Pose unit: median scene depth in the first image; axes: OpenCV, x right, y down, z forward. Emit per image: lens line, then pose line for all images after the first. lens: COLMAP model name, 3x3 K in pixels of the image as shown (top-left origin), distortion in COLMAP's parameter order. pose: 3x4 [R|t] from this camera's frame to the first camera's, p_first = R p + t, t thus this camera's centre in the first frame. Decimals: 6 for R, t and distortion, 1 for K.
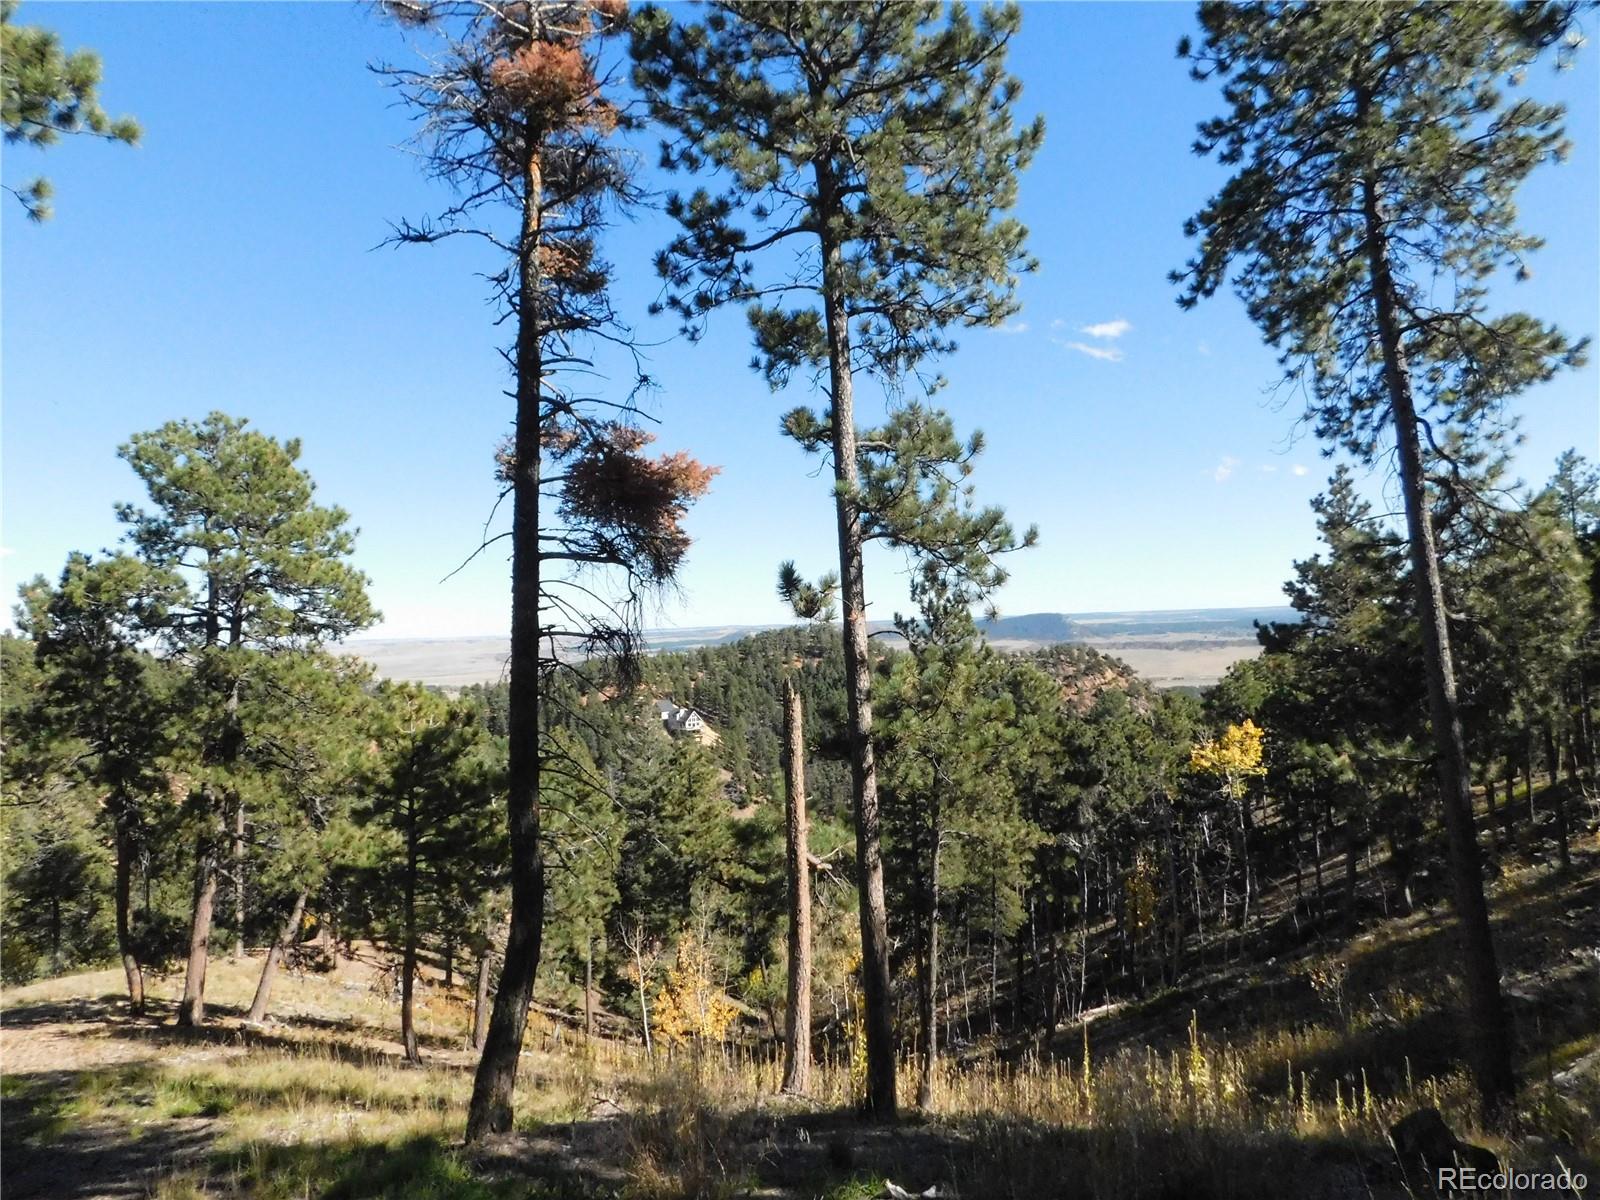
lens RADIAL K [[1065.3, 0, 805.9], [0, 1065.3, 600.0], [0, 0, 1]] dist [-0.069086, 0.056909]
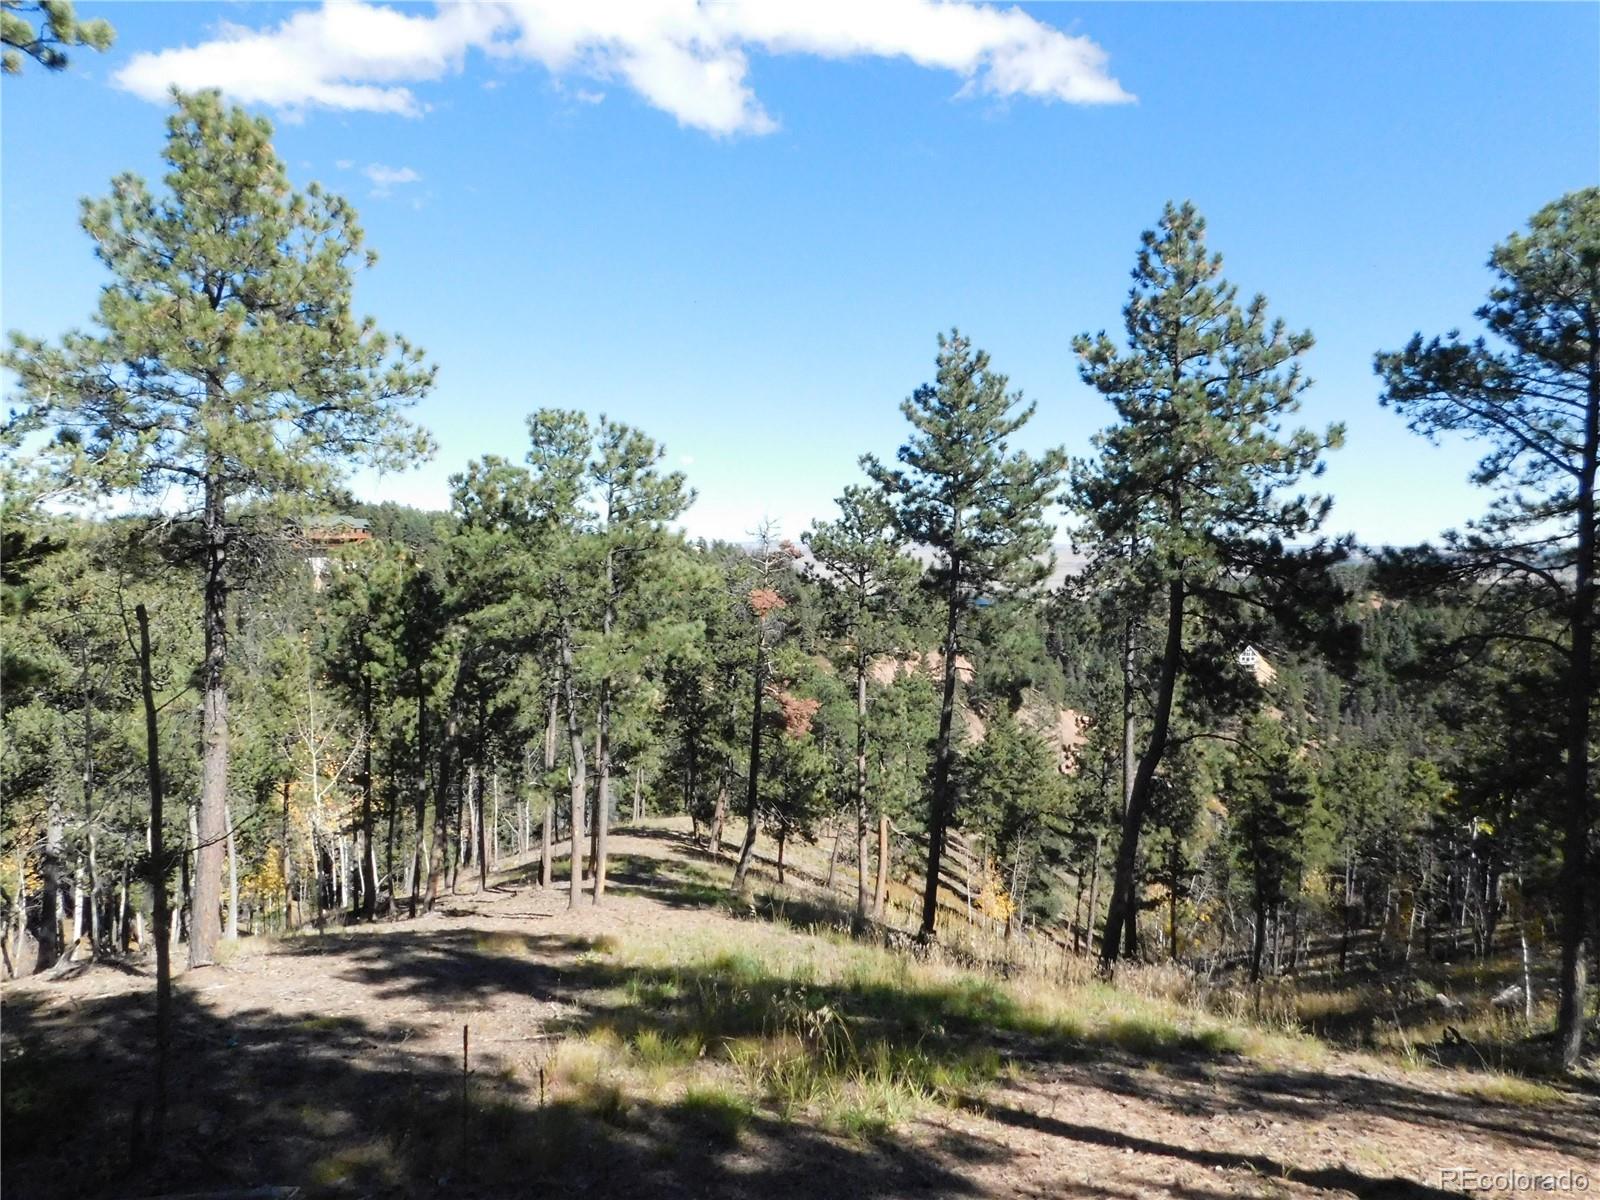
lens RADIAL K [[1067.7, 0, 805.8], [0, 1067.7, 609.0], [0, 0, 1]] dist [-0.064367, 0.060221]
pose [[0.857509, 0.076705, -0.508718, 1.118740], [-0.027375, 0.994225, 0.103766, -0.560333], [0.513740, -0.075055, 0.854657, -1.274283]]
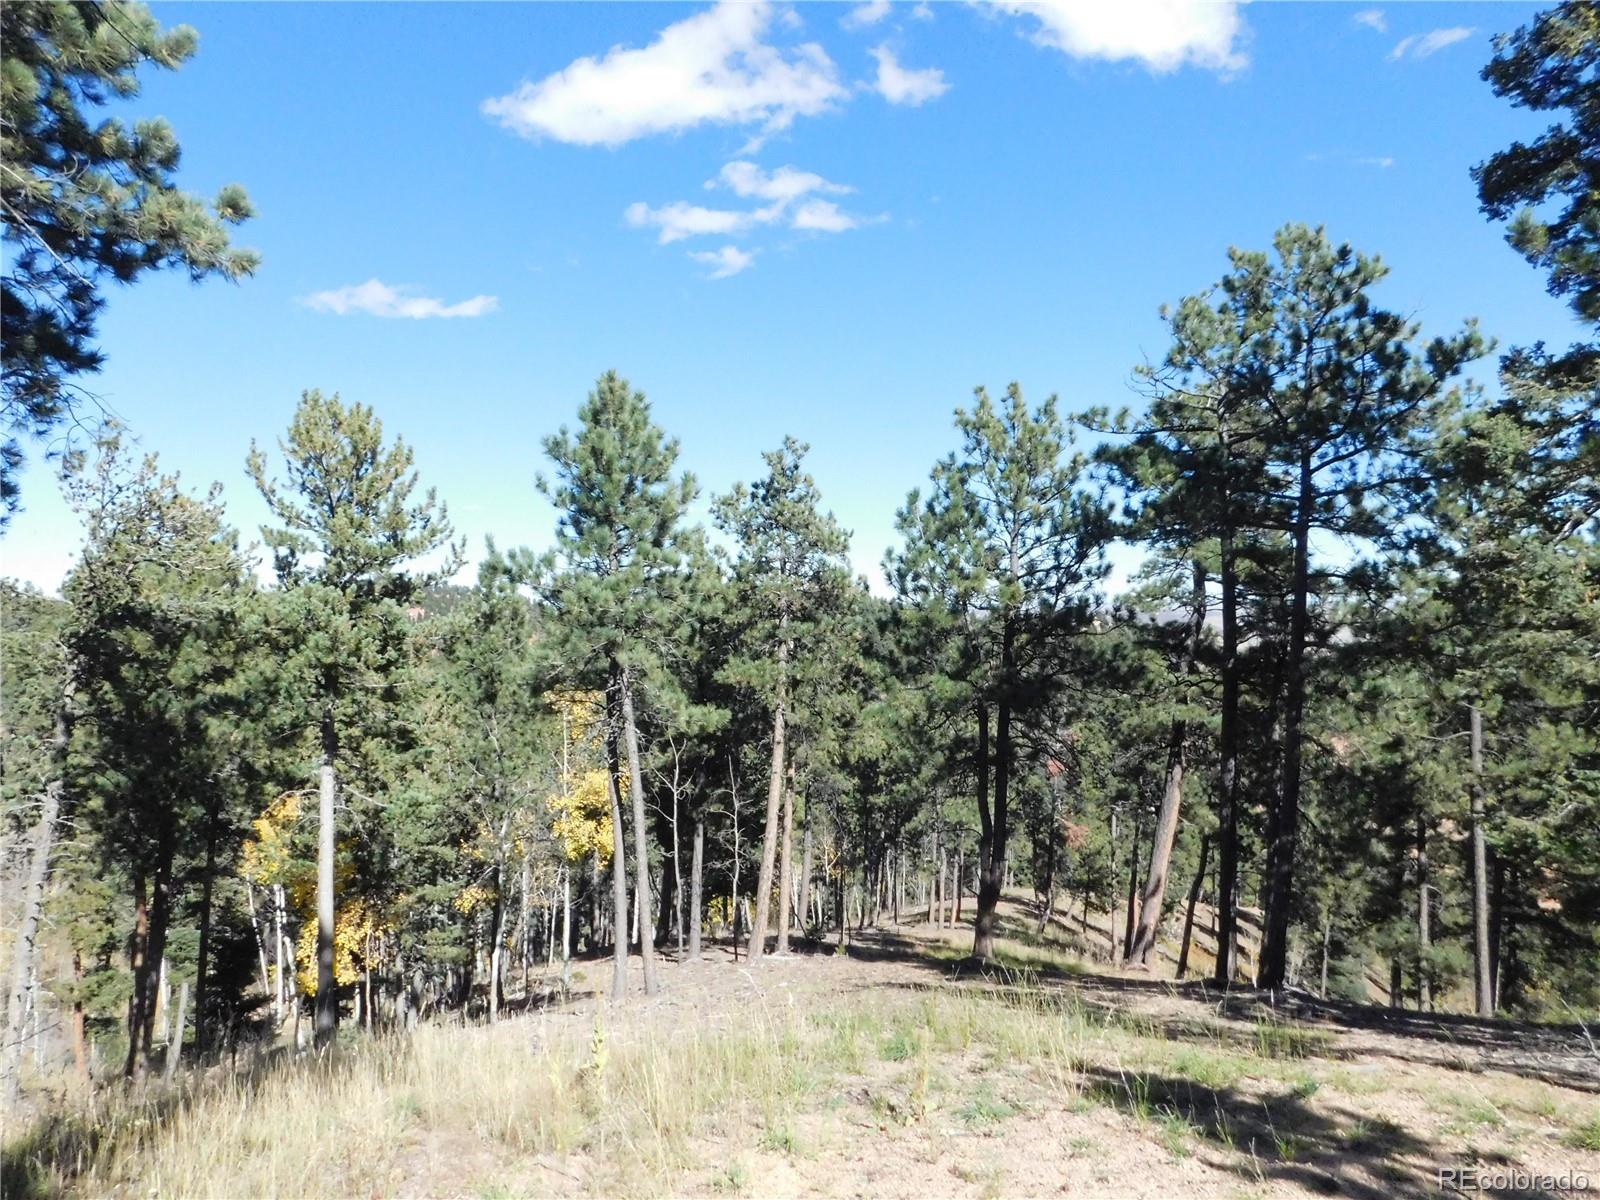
lens RADIAL K [[1066.9, 0, 800.0], [0, 1066.9, 600.0], [0, 0, 1]] dist [-0.074154, 0.068220]
pose [[0.602022, 0.032153, -0.797832, 2.393565], [0.006192, 0.998971, 0.044931, -1.126967], [0.798455, -0.031990, 0.601204, -2.426751]]
